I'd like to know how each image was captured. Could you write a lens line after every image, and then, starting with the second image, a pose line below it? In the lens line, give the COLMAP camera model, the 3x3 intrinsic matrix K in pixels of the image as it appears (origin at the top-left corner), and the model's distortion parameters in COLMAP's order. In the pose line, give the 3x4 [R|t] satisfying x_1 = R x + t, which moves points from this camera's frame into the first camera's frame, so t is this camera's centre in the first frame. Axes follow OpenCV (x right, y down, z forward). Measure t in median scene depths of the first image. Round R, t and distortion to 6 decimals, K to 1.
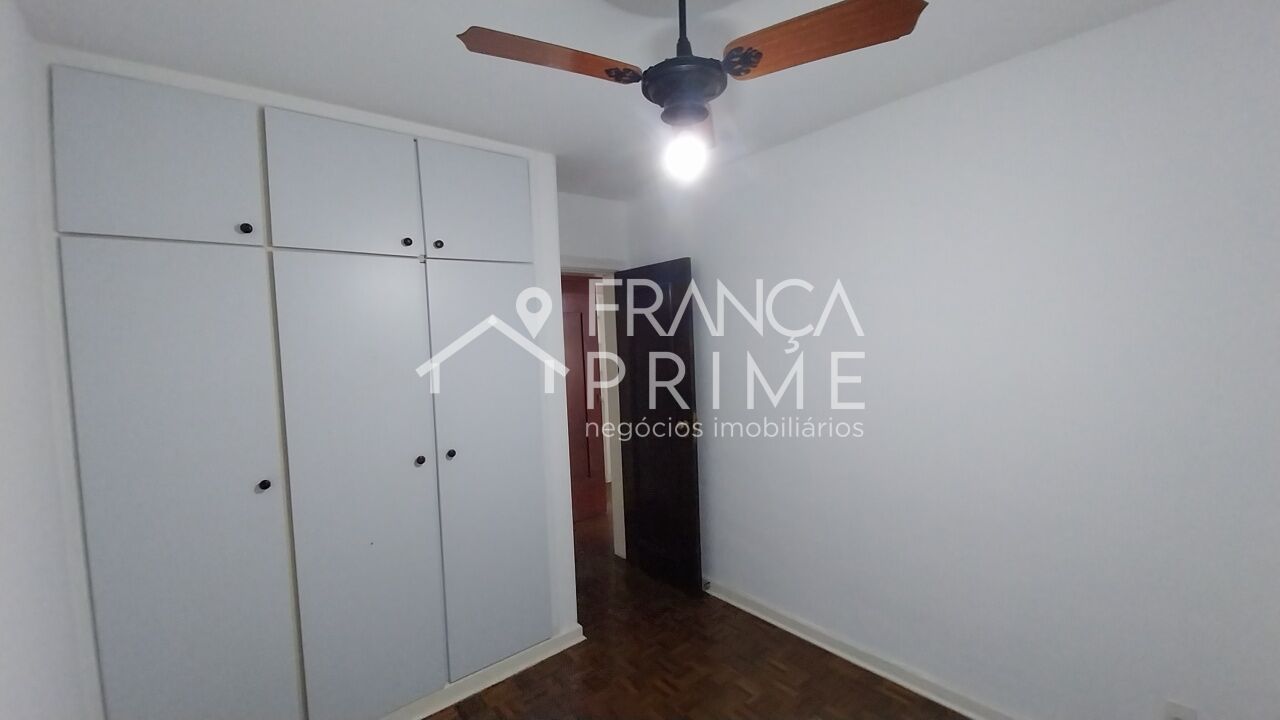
lens RADIAL K [[514.2, 0, 640.0], [0, 514.2, 360.0], [0, 0, 1]] dist [-0.000643, -0.000150]
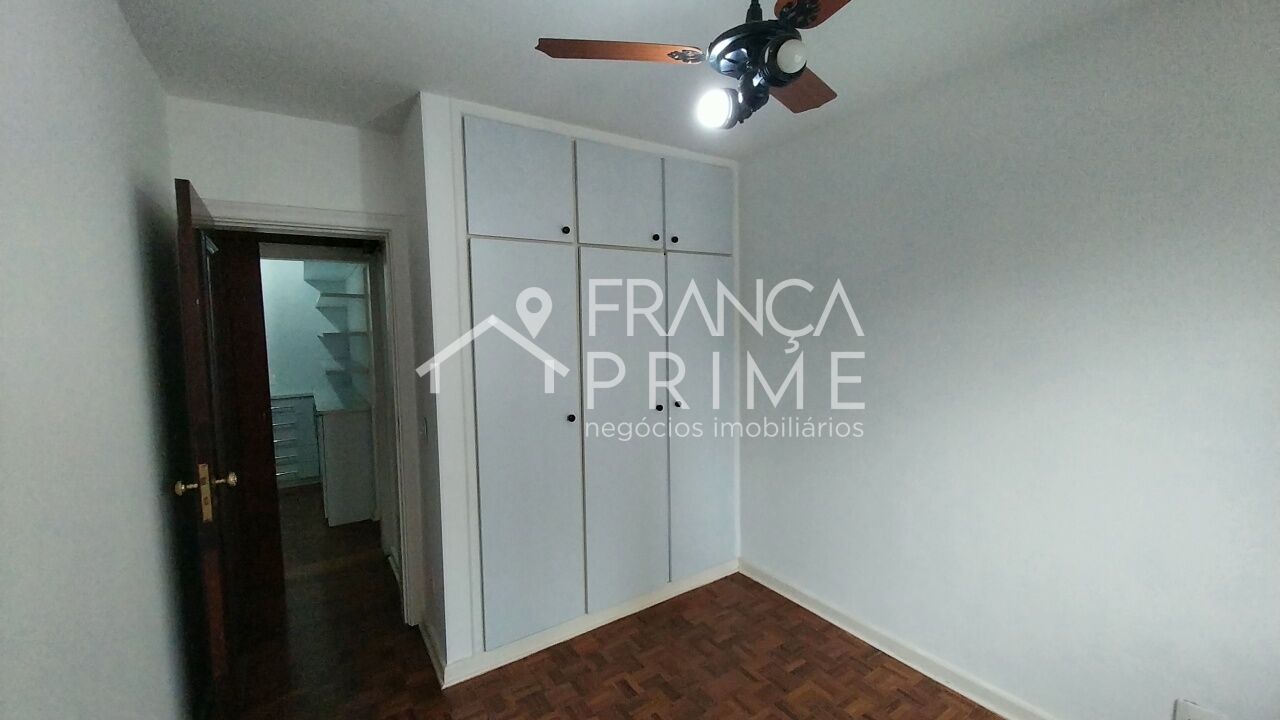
lens RADIAL K [[523.4, 0, 640.2], [0, 523.4, 367.0], [0, 0, 1]] dist [0.000615, 0.000013]
pose [[0.994608, 0.028632, -0.099679, -0.345485], [-0.023932, 0.998559, 0.048035, 0.029068], [0.100911, -0.045390, 0.993860, -0.310829]]
